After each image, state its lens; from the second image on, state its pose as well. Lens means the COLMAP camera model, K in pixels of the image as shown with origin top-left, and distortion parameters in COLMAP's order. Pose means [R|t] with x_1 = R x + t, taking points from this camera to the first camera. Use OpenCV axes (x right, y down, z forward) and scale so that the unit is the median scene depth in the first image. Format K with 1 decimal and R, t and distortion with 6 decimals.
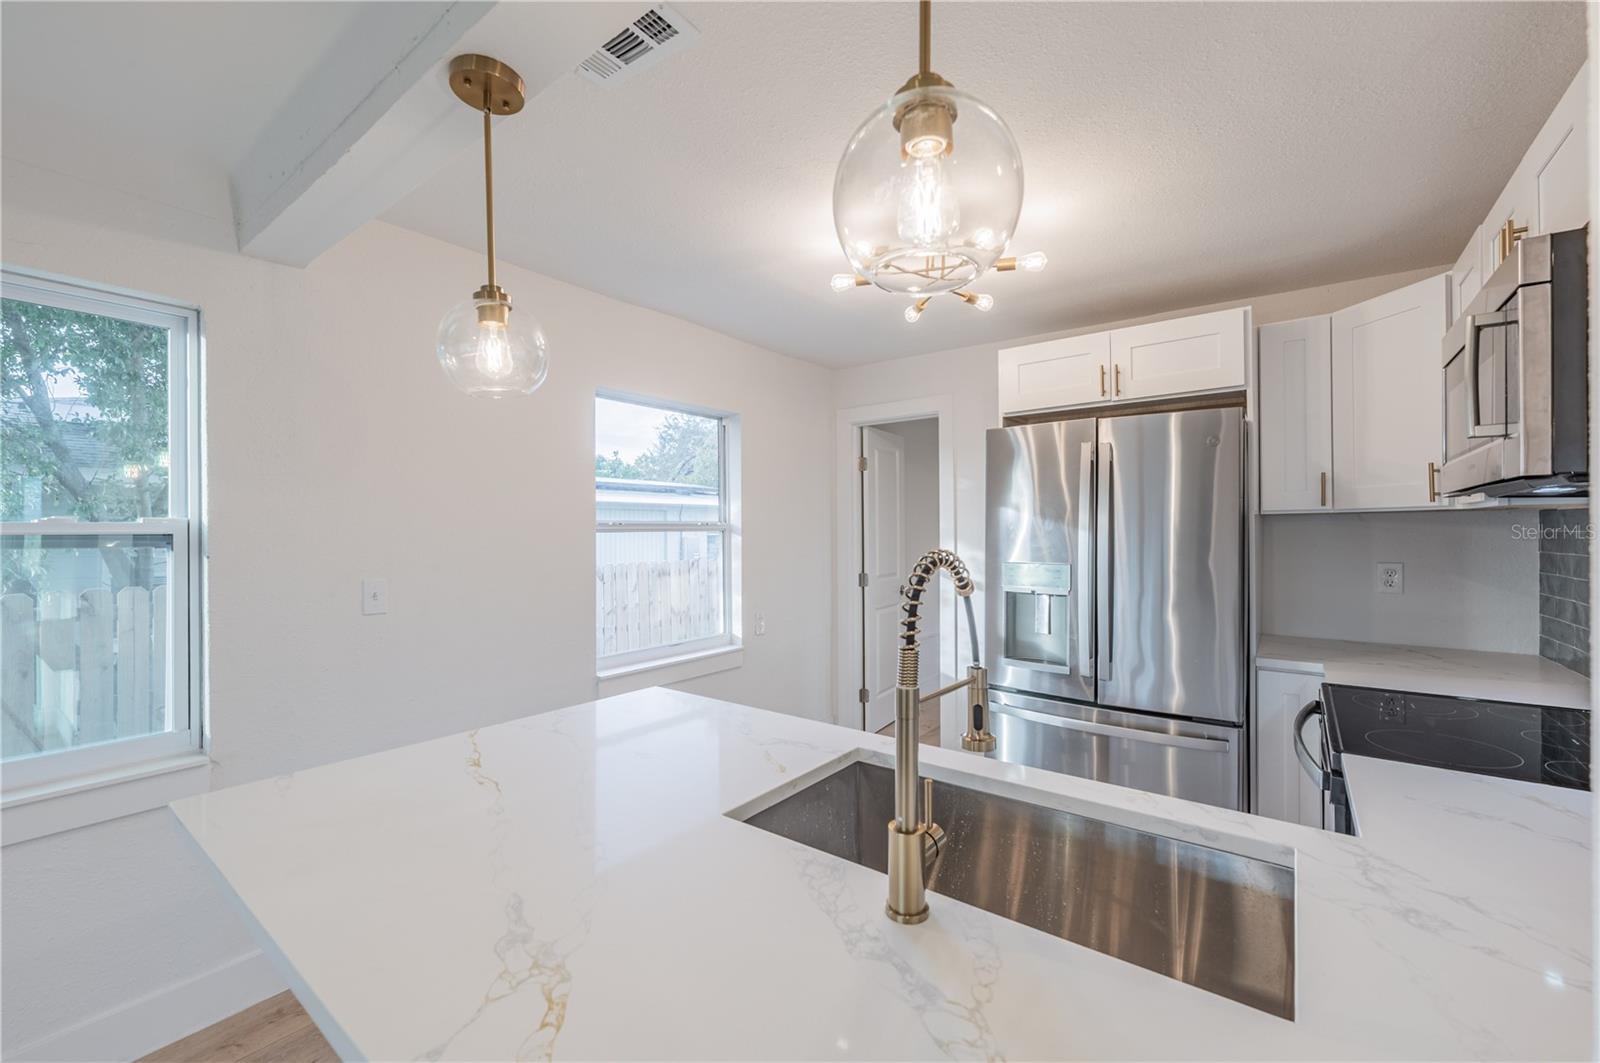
lens RADIAL K [[639.0, 0, 793.6], [0, 639.0, 534.8], [0, 0, 1]] dist [0.000662, 0.000528]
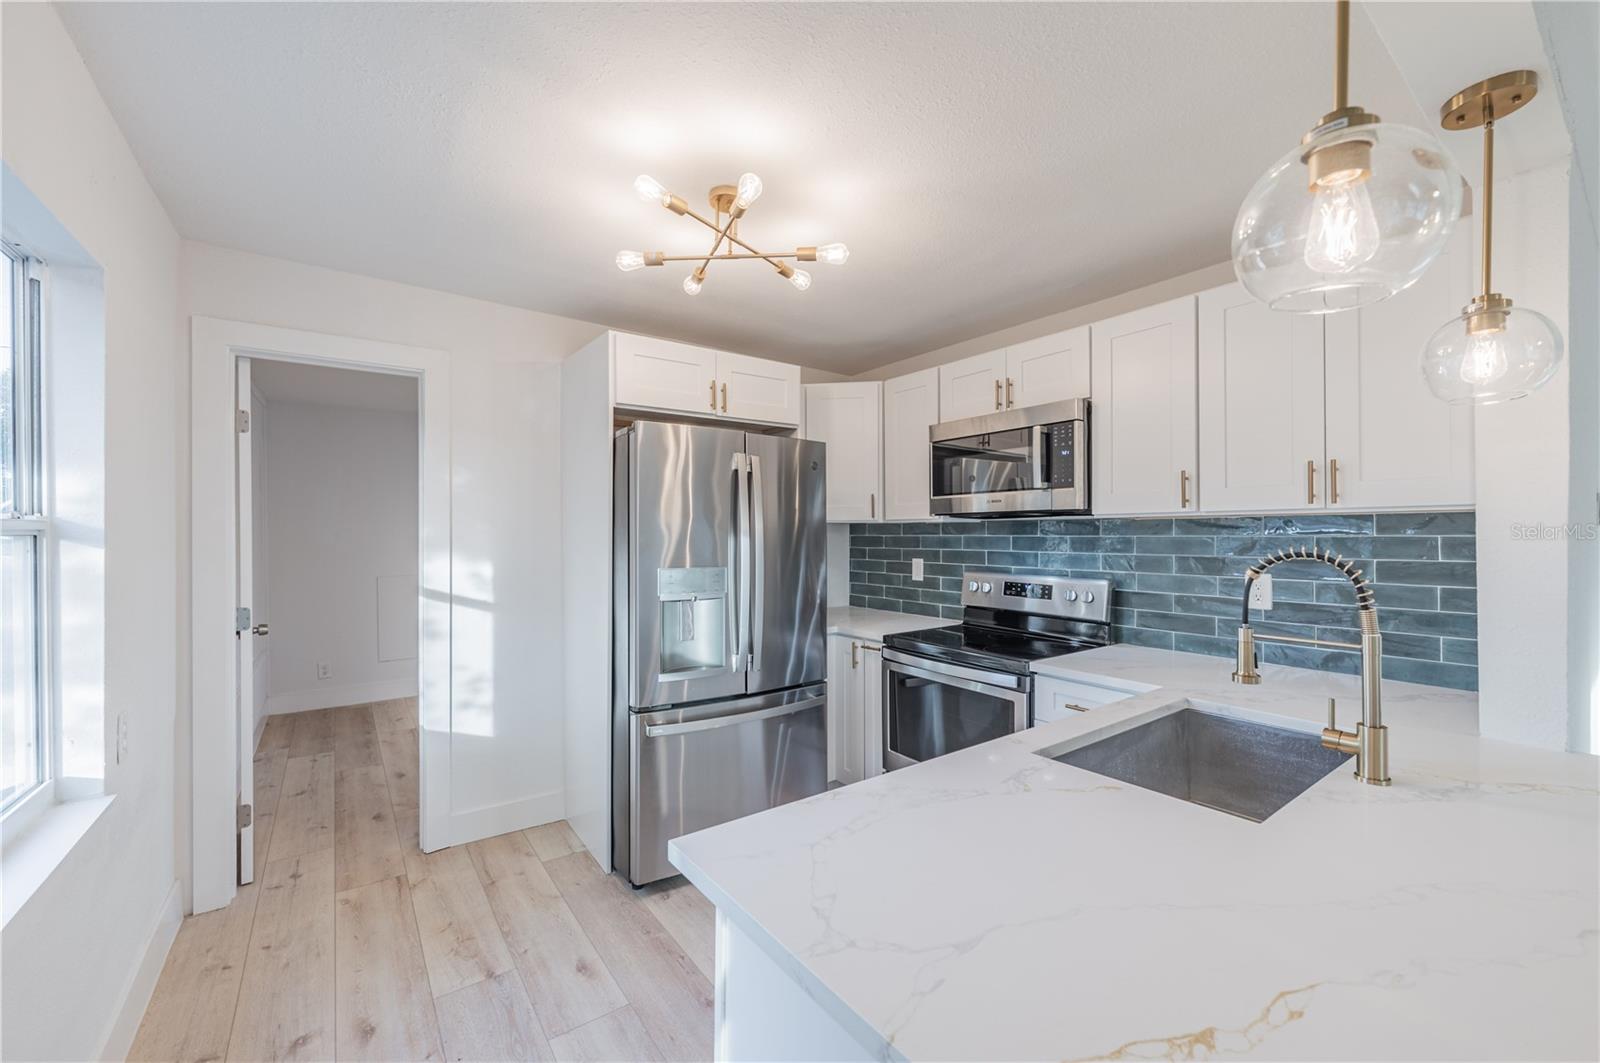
lens RADIAL K [[639.0, 0, 798.8], [0, 639.0, 531.5], [0, 0, 1]] dist [0.000662, 0.000528]
pose [[0.274045, 0.006333, 0.961696, -0.487829], [0.006908, 0.999940, -0.008553, -0.002167], [-0.961692, 0.008988, 0.273985, 0.548929]]
